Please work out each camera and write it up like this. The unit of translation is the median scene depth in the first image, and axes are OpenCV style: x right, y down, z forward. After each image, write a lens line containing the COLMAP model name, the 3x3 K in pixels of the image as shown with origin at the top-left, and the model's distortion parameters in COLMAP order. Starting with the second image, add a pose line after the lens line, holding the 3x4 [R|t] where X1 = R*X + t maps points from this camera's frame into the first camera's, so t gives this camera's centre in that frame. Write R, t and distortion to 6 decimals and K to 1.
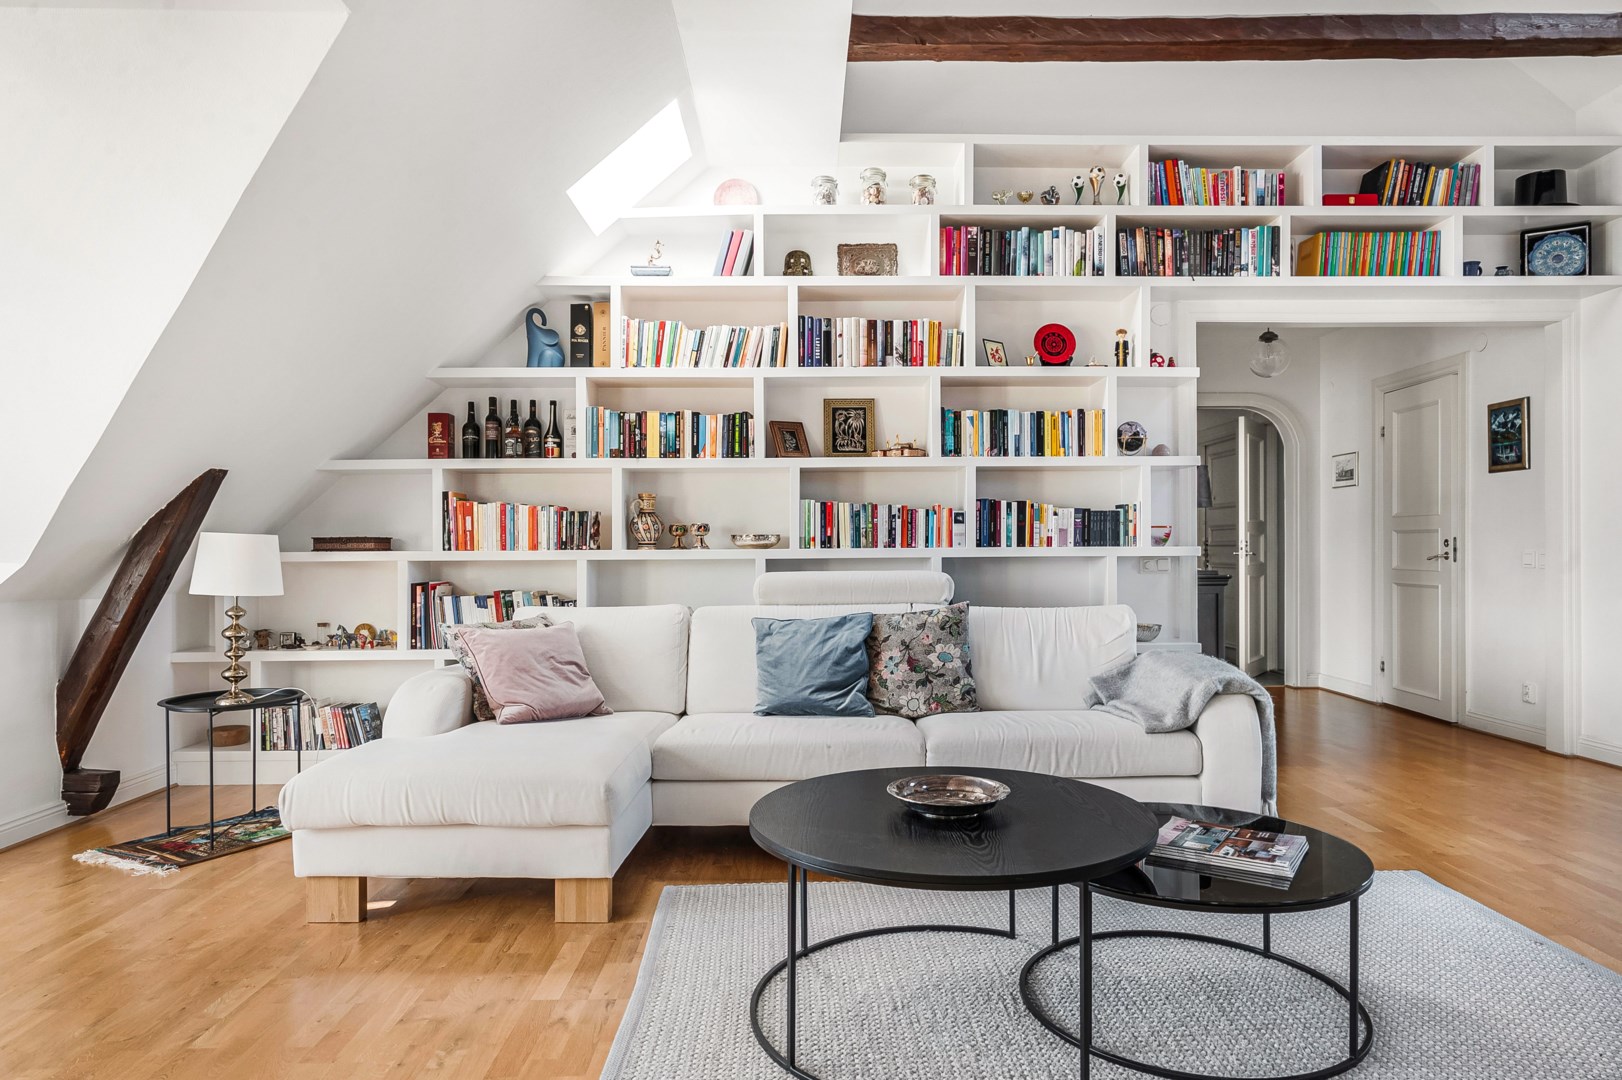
lens RADIAL K [[1005.8, 0, 812.8], [0, 1005.8, 550.9], [0, 0, 1]] dist [-0.000101, -0.007569]
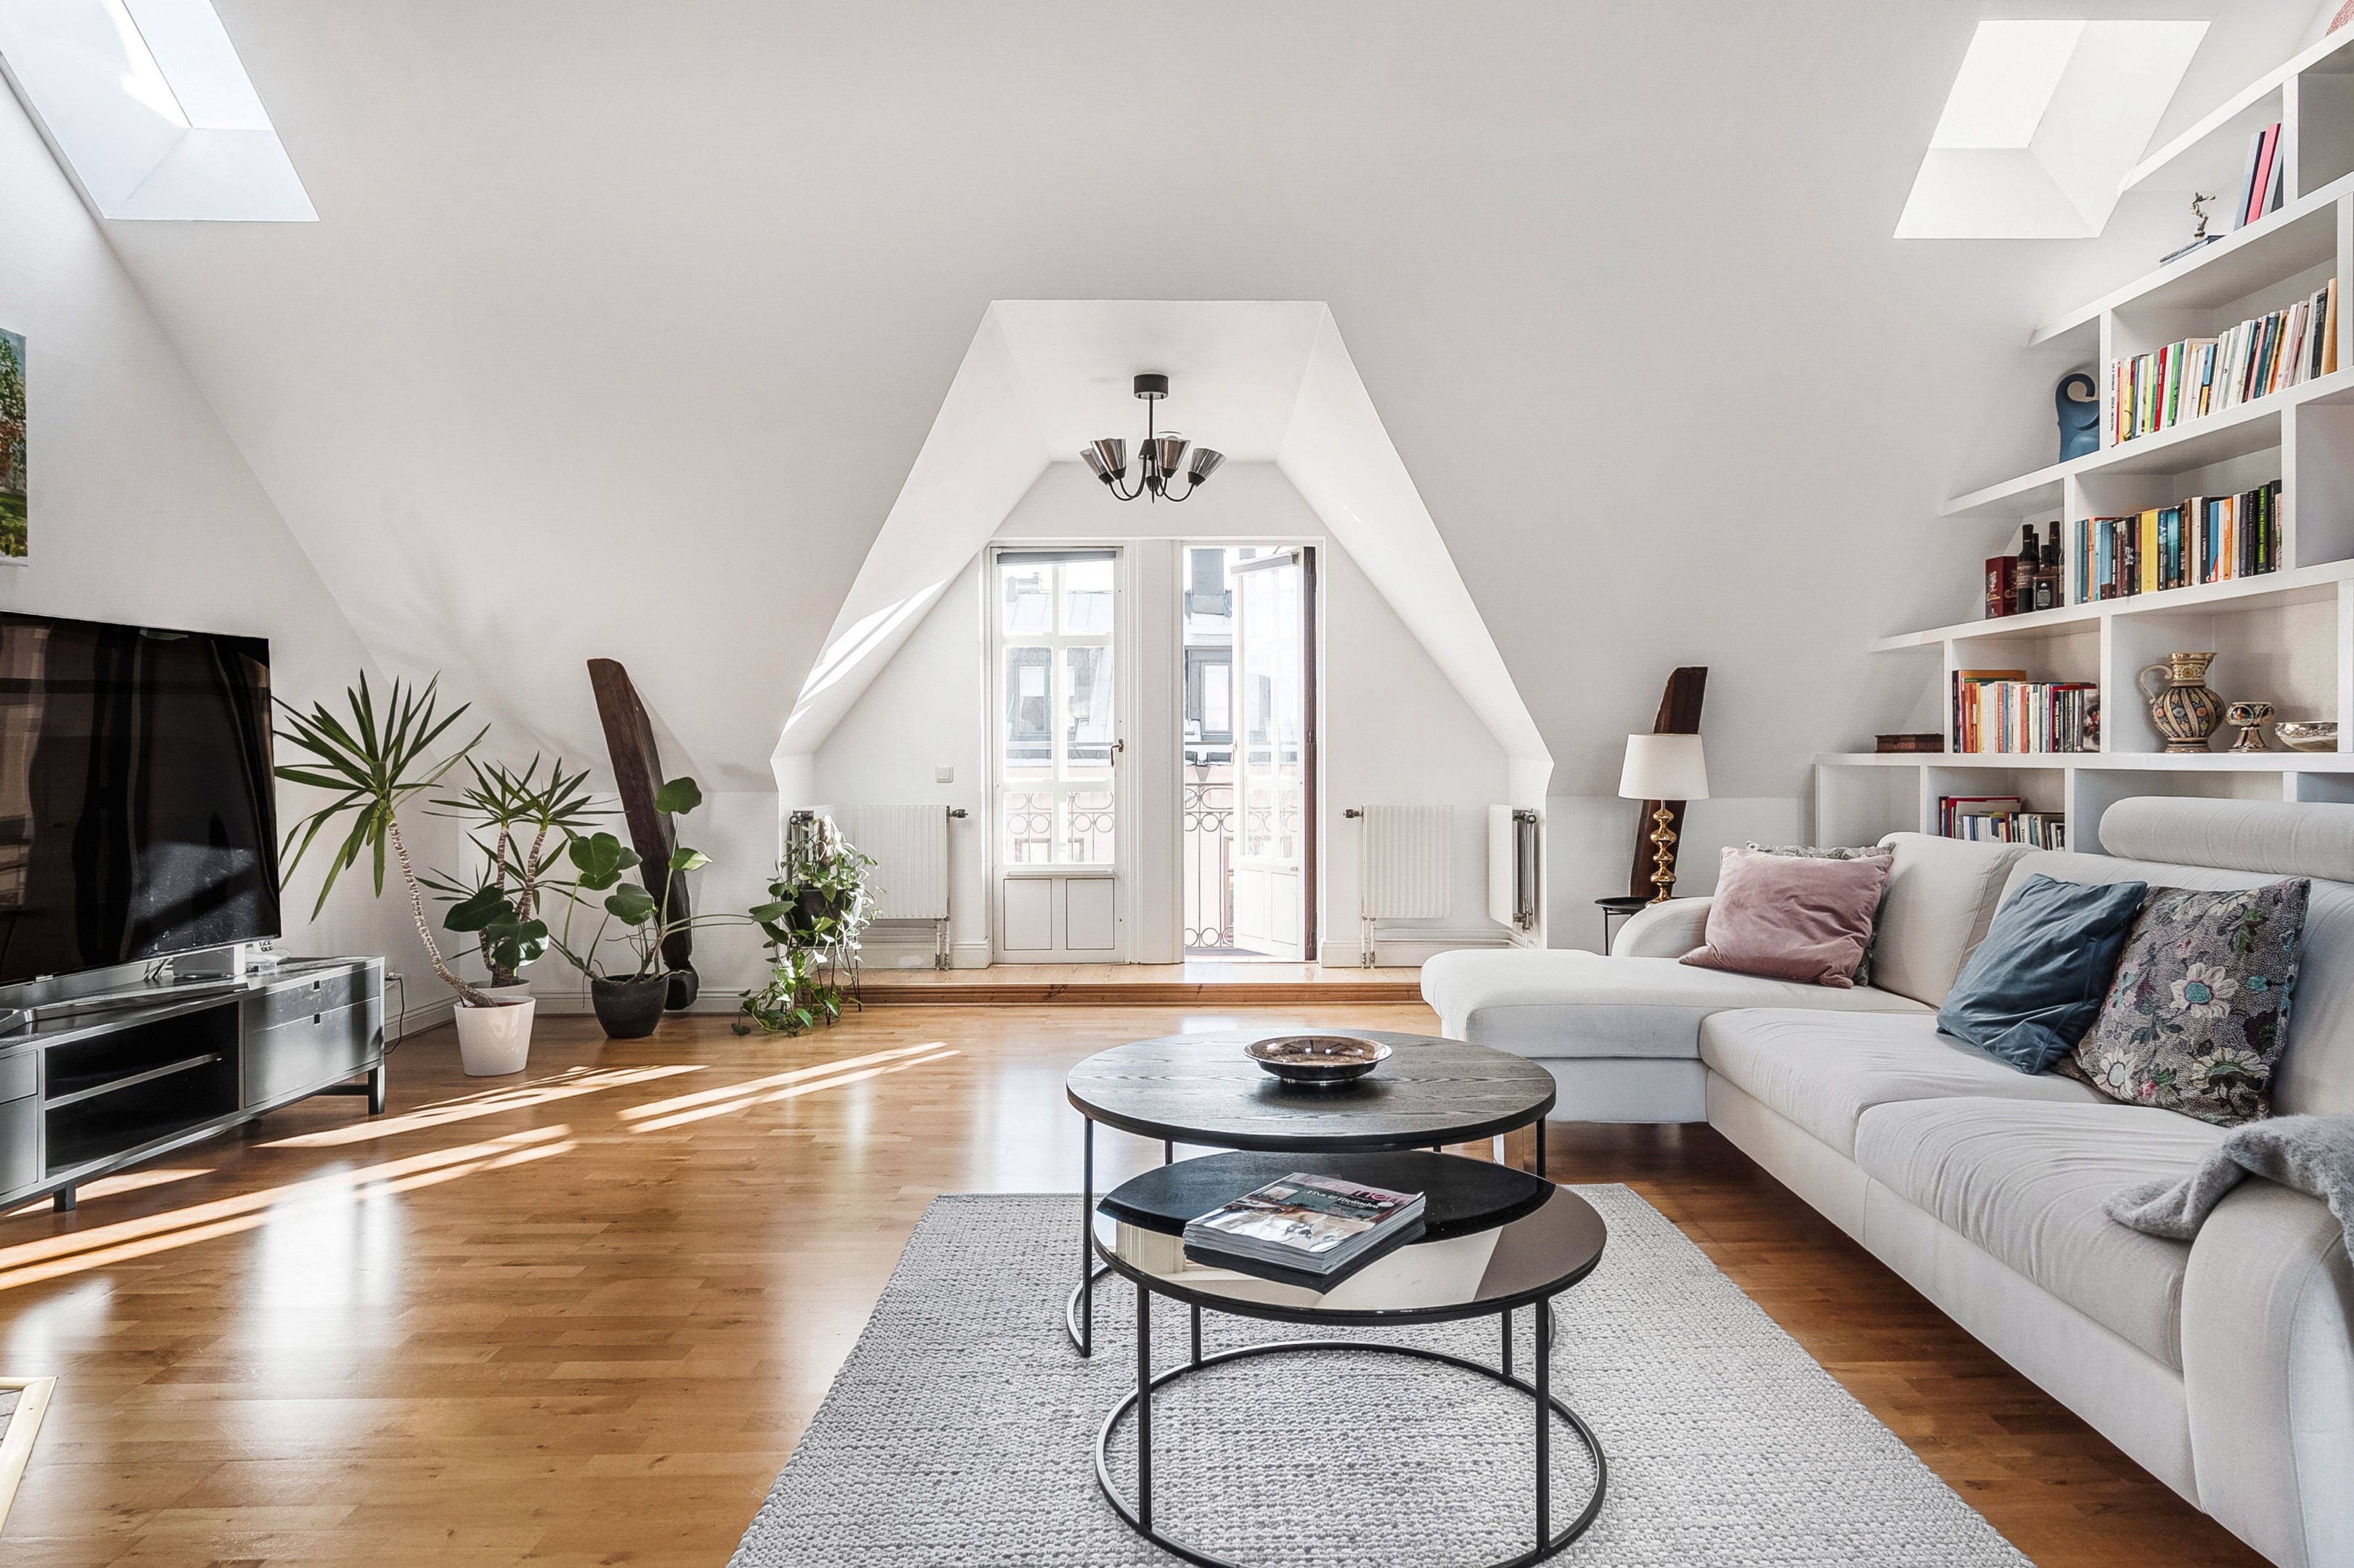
lens RADIAL K [[1459.8, 0, 1228.0], [0, 1459.8, 774.2], [0, 0, 1]] dist [-0.000101, -0.007569]
pose [[0.001864, 0.019339, -0.999811, 0.663063], [-0.004695, 0.999802, 0.019330, -0.002905], [0.999987, 0.004658, 0.001955, 0.472279]]
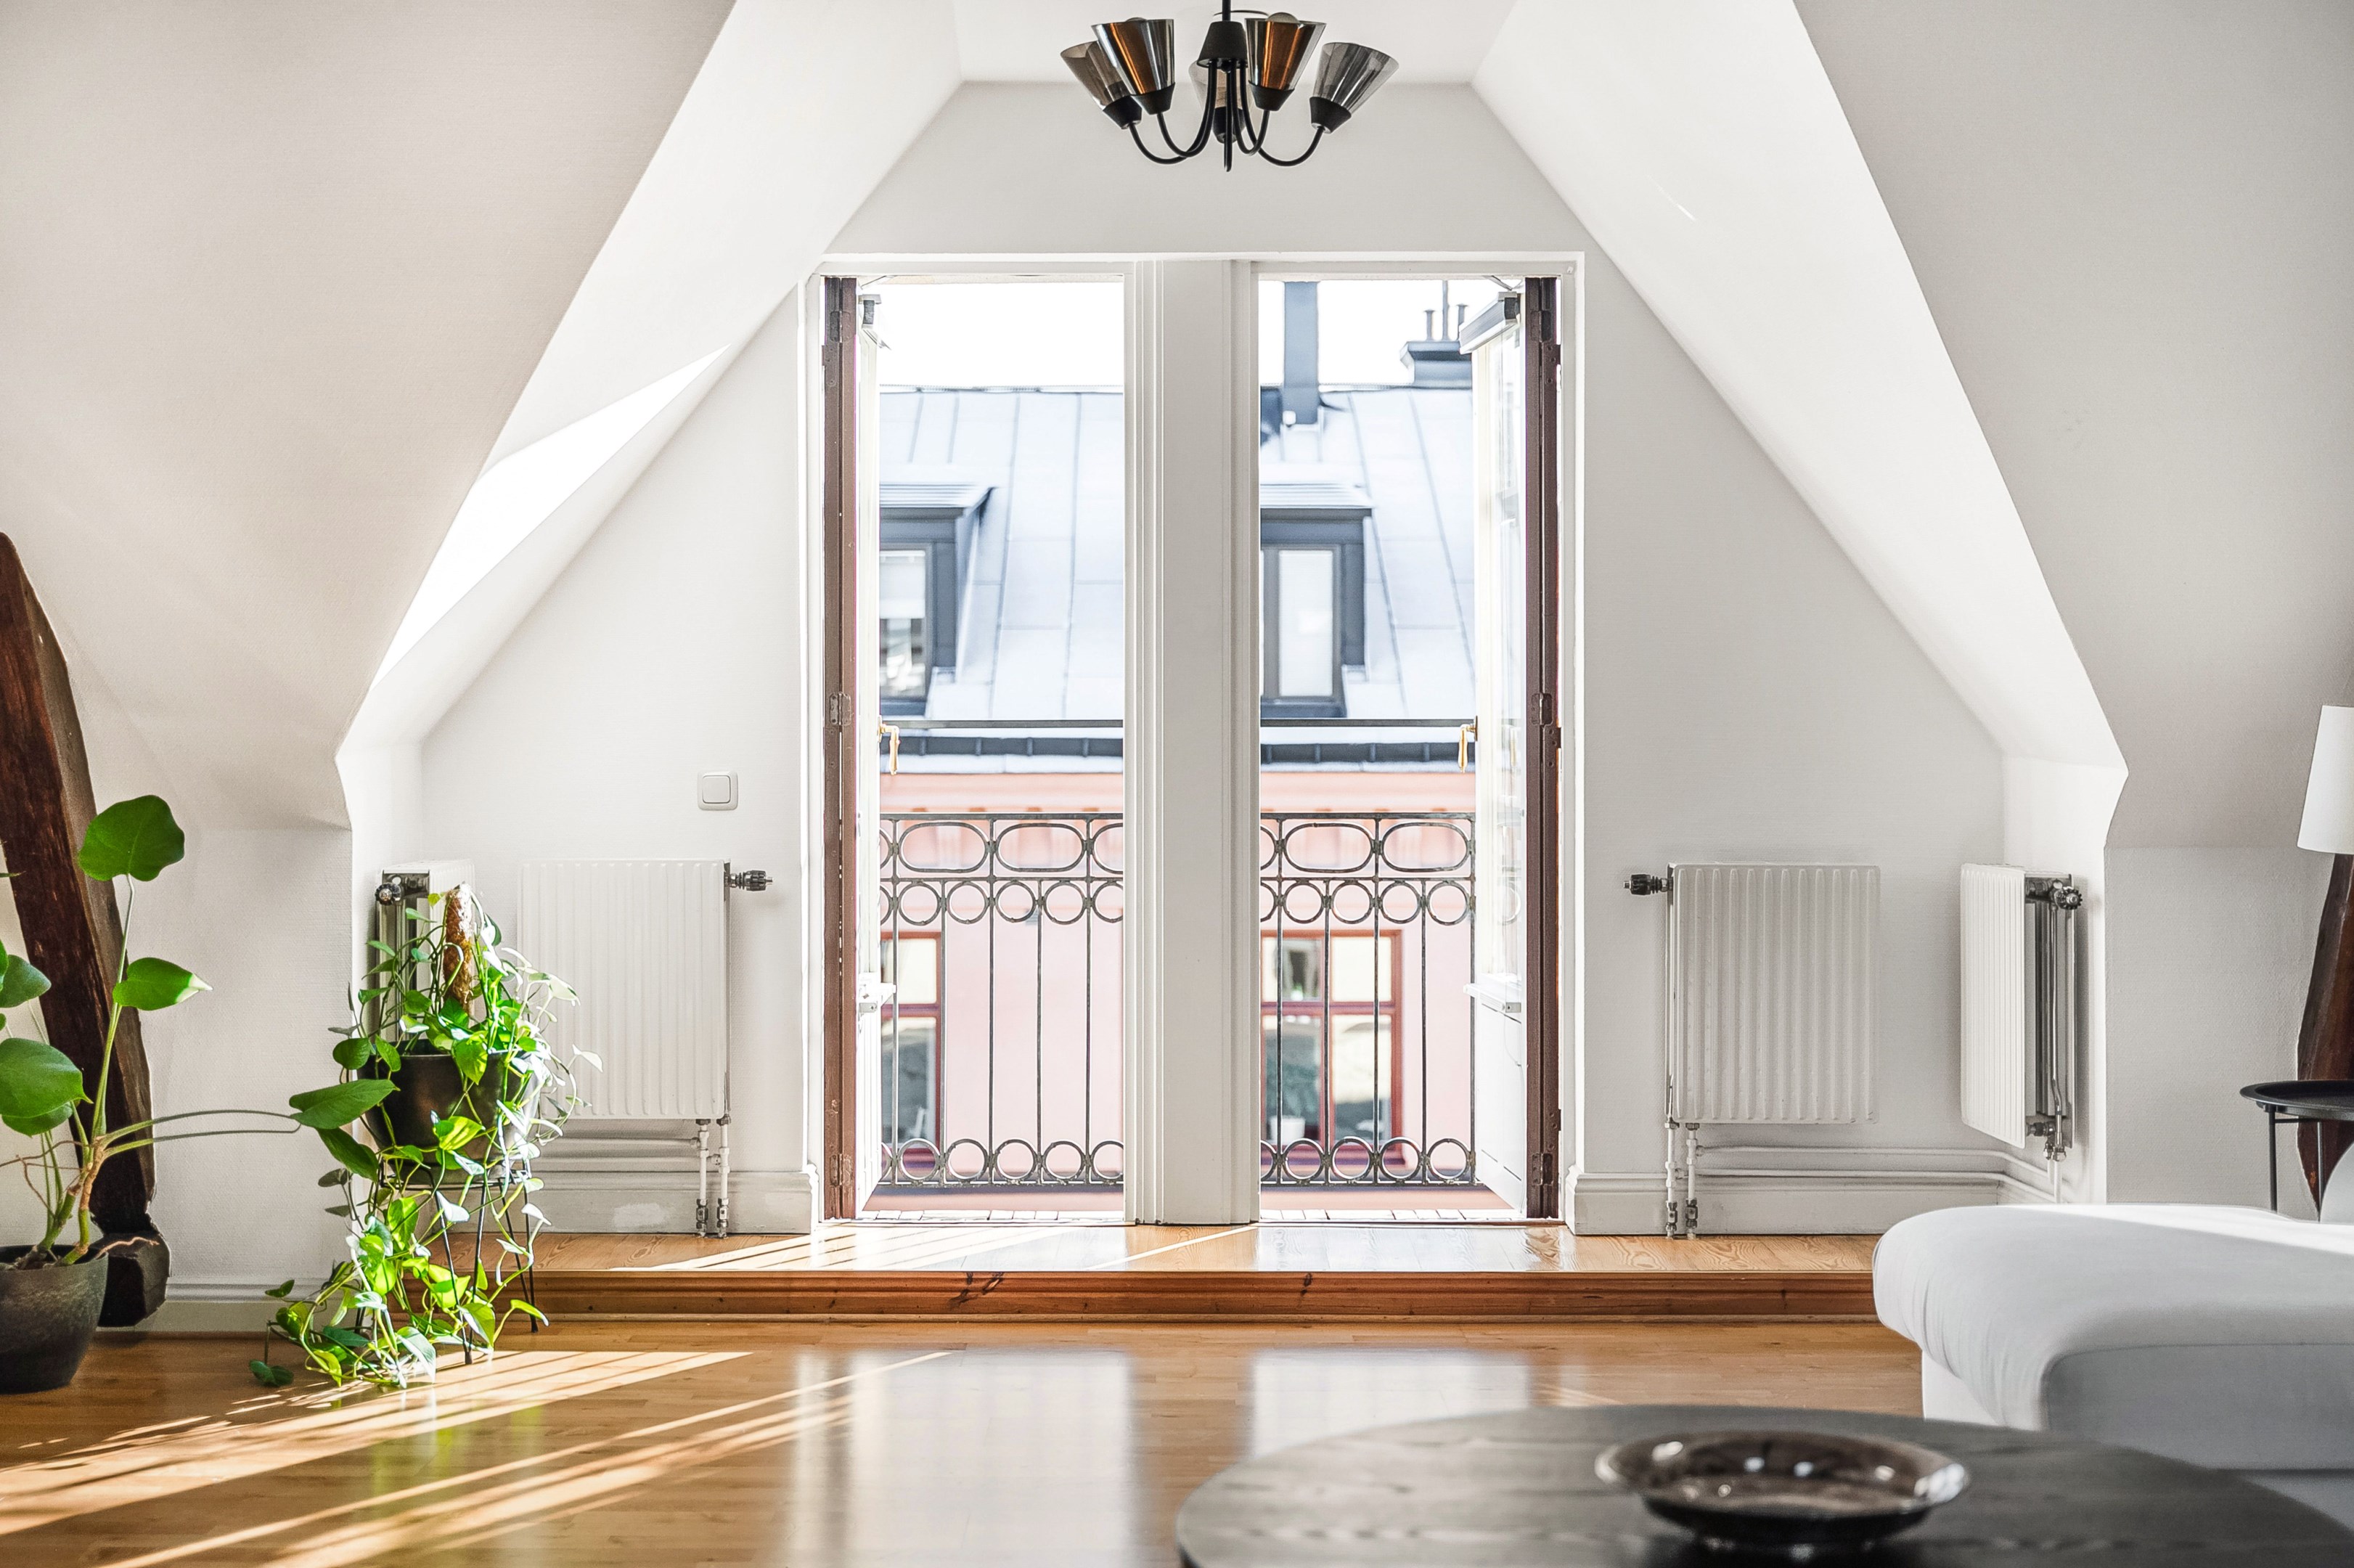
lens RADIAL K [[3159.3, 0, 1172.3], [0, 3159.3, 773.5], [0, 0, 1]] dist [0.002160, 0.000000]
pose [[-0.013724, 0.013205, -0.999819, 0.586926], [-0.007735, 0.999881, 0.013312, -0.001109], [0.999876, 0.007916, -0.013620, 0.405722]]
